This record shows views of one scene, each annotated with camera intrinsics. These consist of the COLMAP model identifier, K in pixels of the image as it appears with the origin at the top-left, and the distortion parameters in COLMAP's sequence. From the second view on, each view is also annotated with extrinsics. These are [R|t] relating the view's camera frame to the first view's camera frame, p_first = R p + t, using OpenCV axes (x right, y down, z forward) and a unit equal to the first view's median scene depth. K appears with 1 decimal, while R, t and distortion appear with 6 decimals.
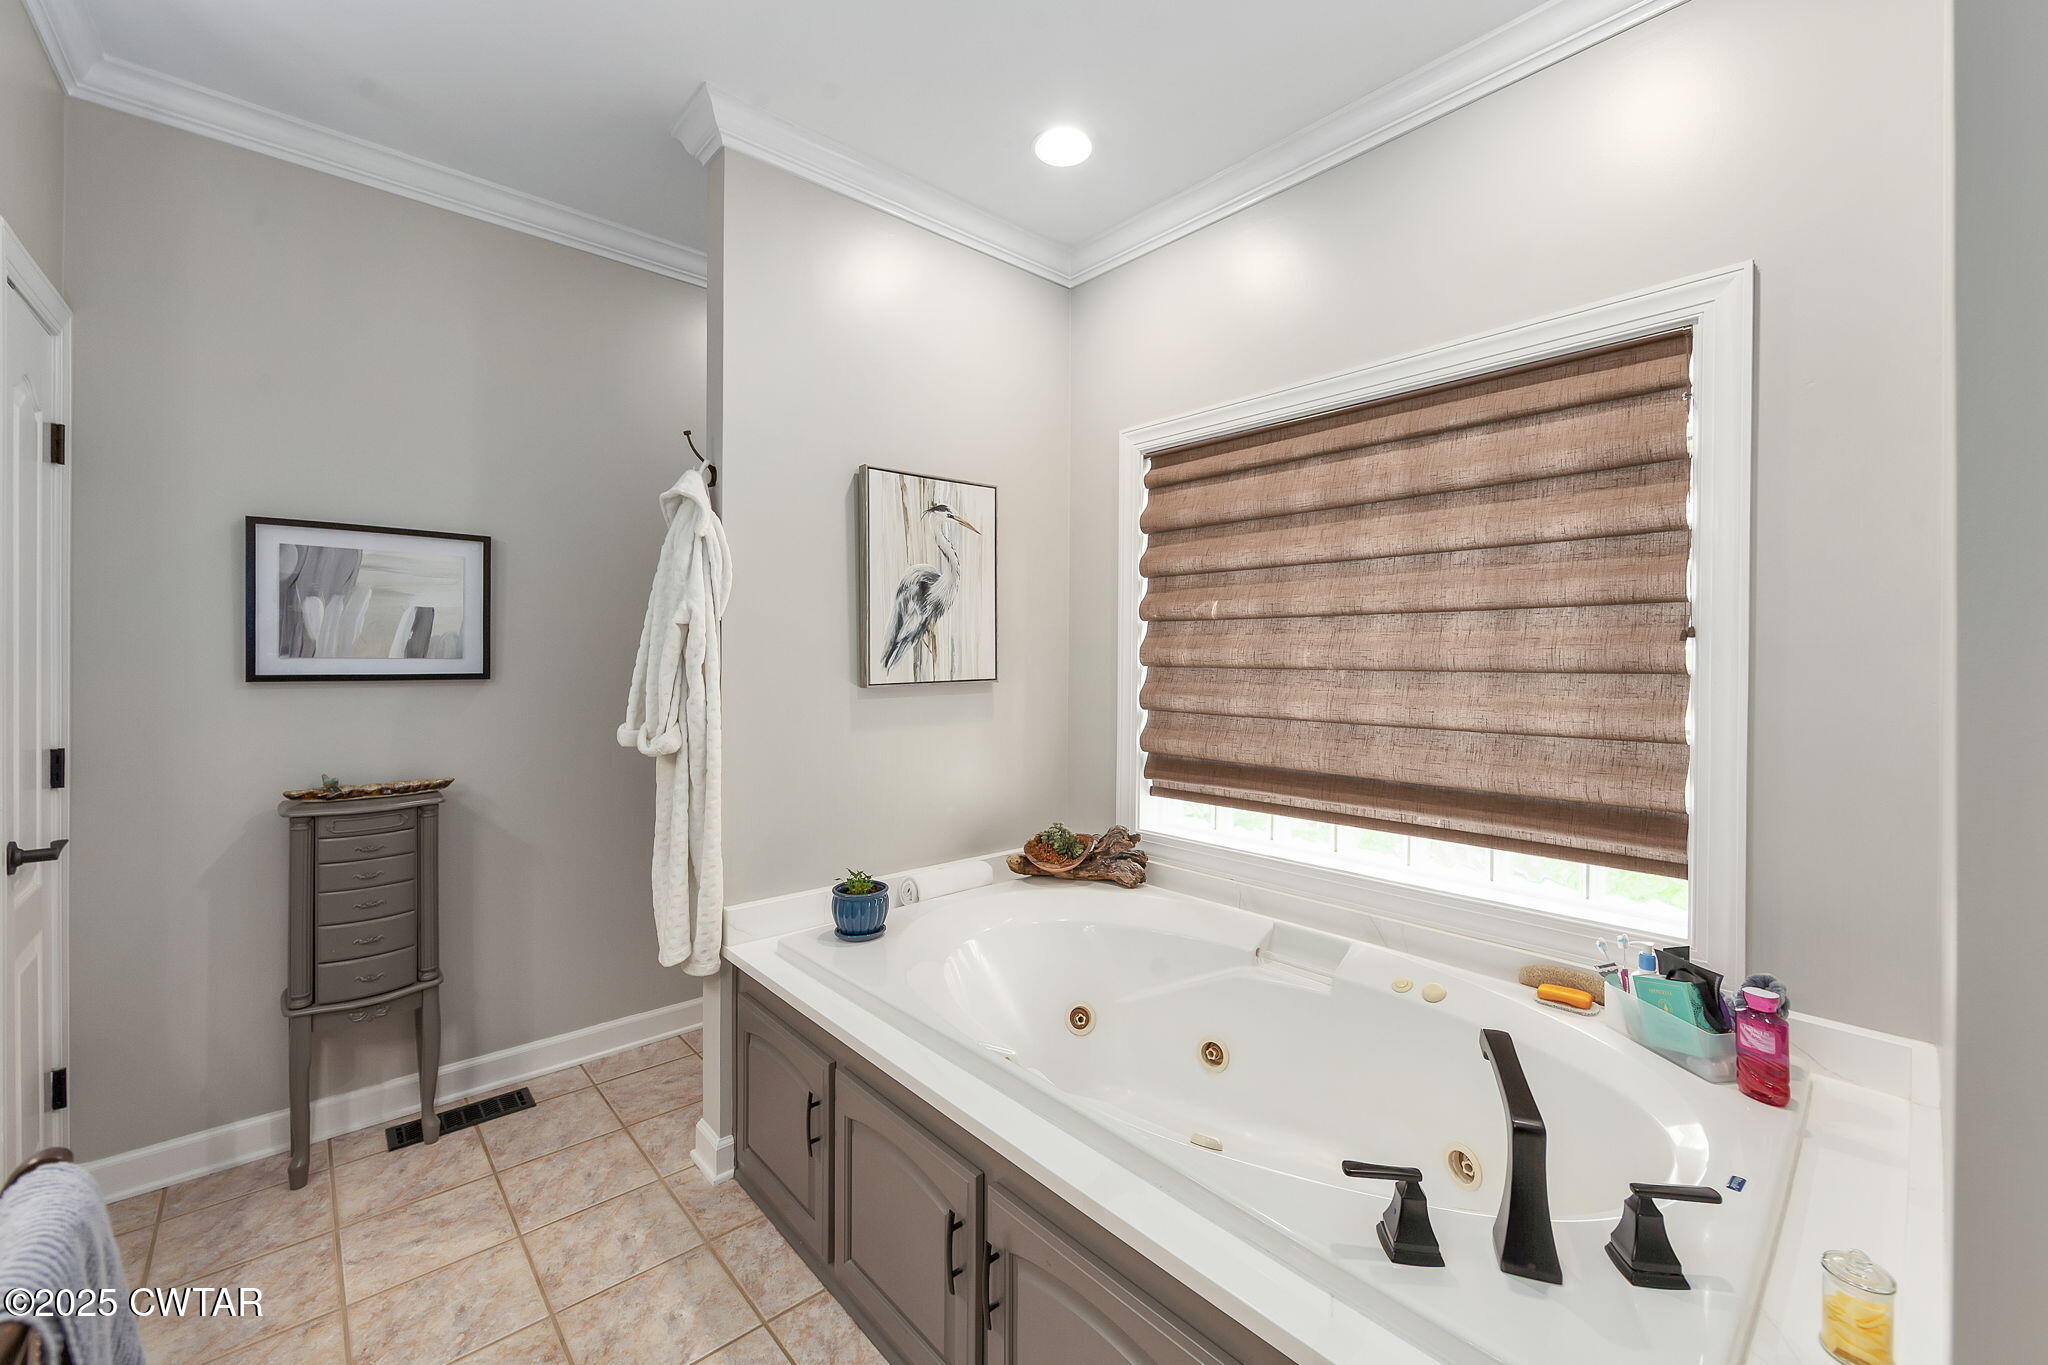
lens RADIAL K [[832.8, 0, 1046.8], [0, 832.8, 660.2], [0, 0, 1]] dist [-0.002696, -0.000440]
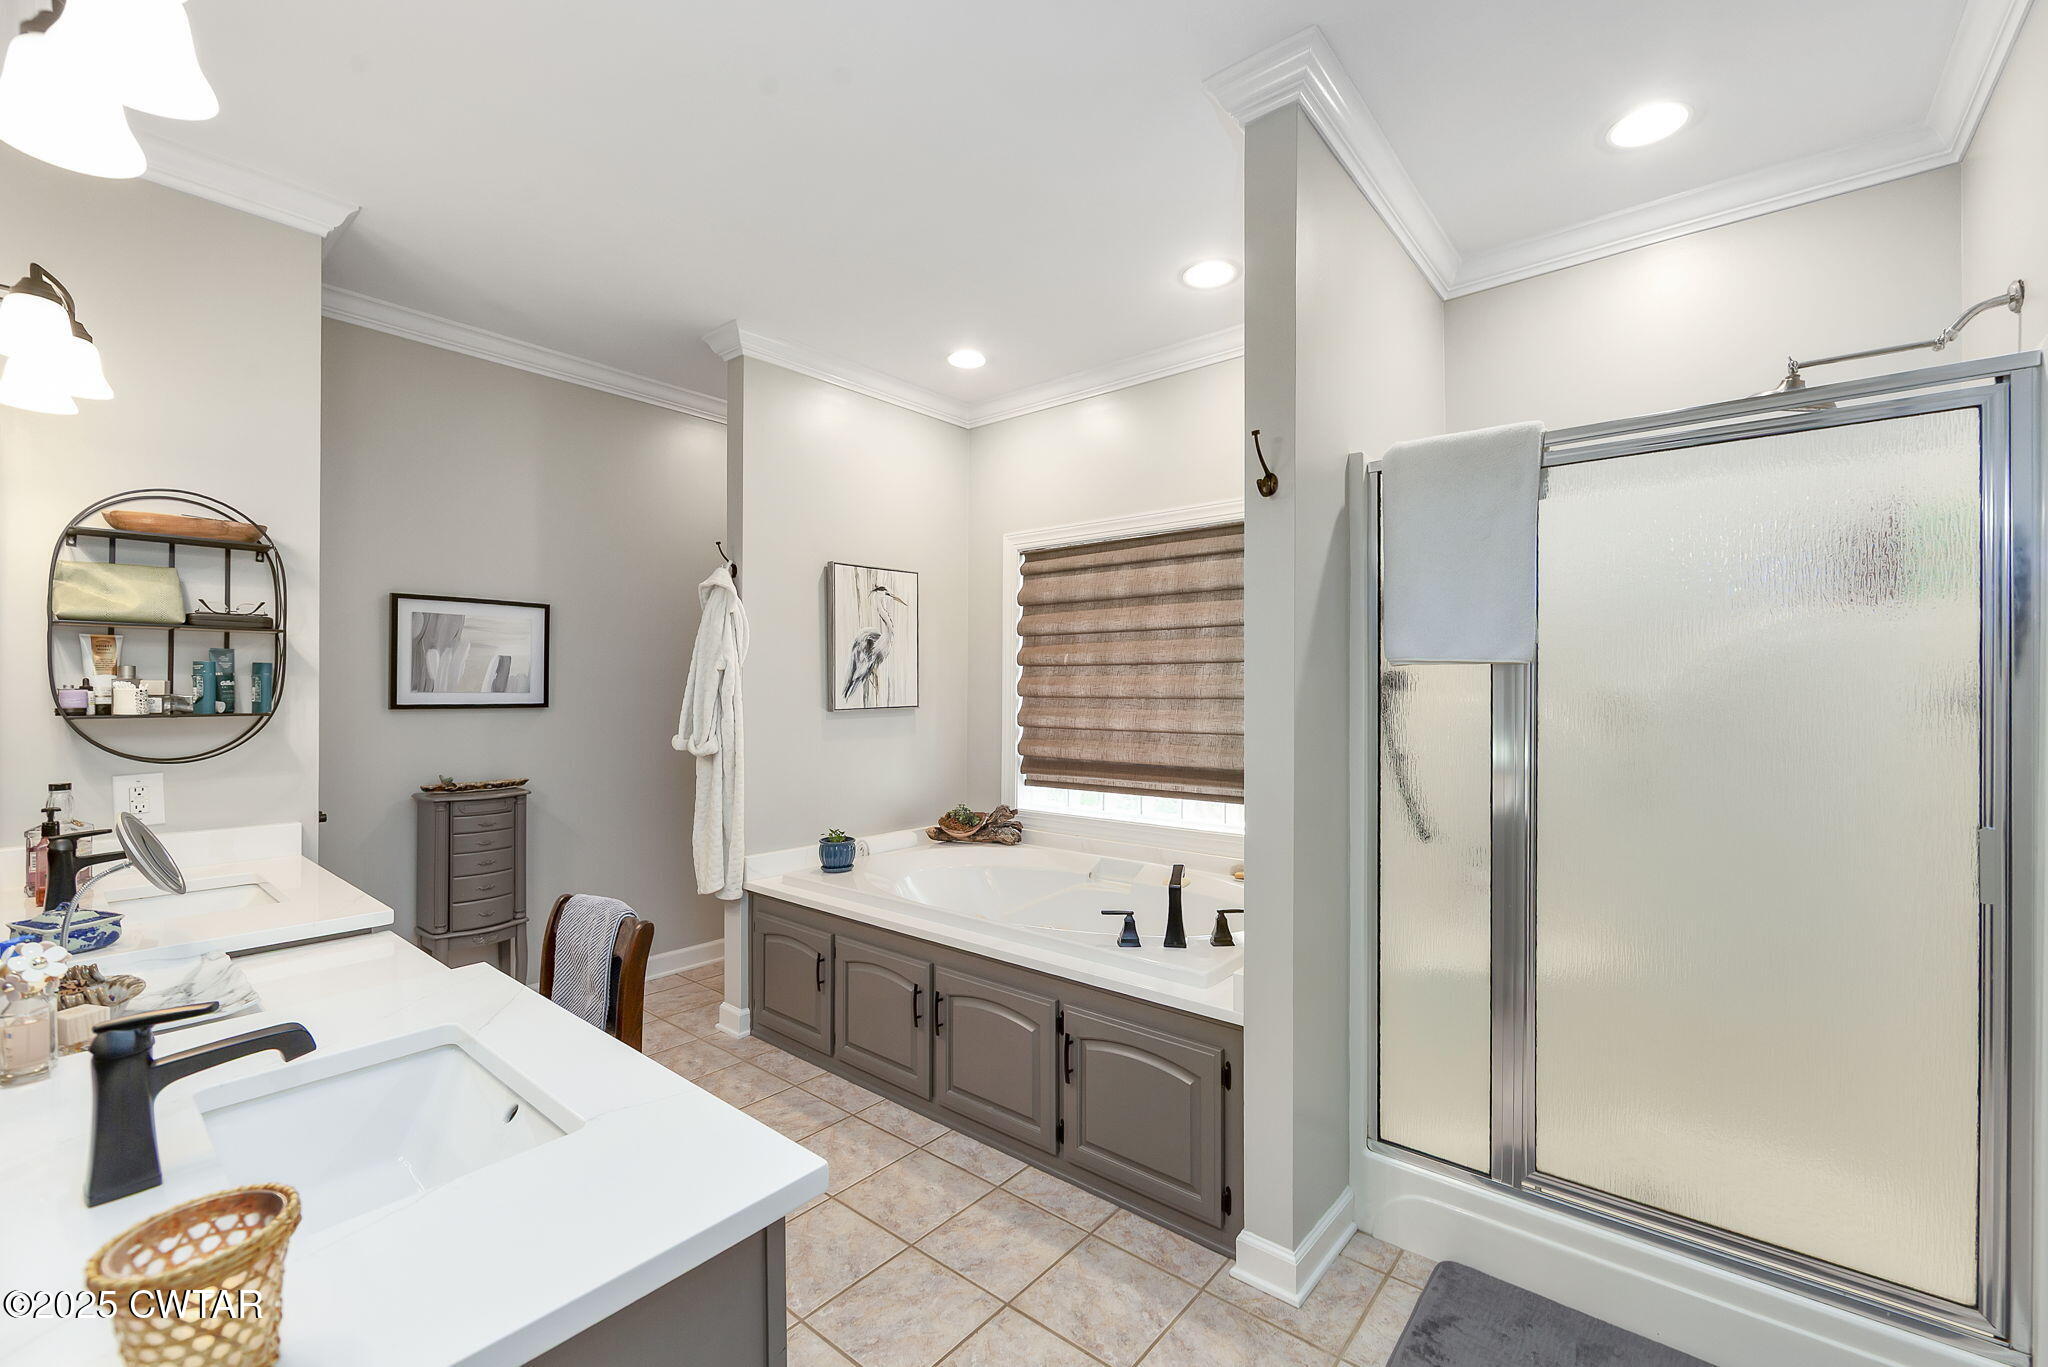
lens RADIAL K [[856.1, 0, 1036.3], [0, 856.1, 688.8], [0, 0, 1]] dist [-0.000203, 0.000167]
pose [[0.991987, -0.001533, 0.126331, -0.052155], [0.002293, 0.999980, -0.005869, 0.002208], [-0.126320, 0.006111, 0.991971, -0.572701]]
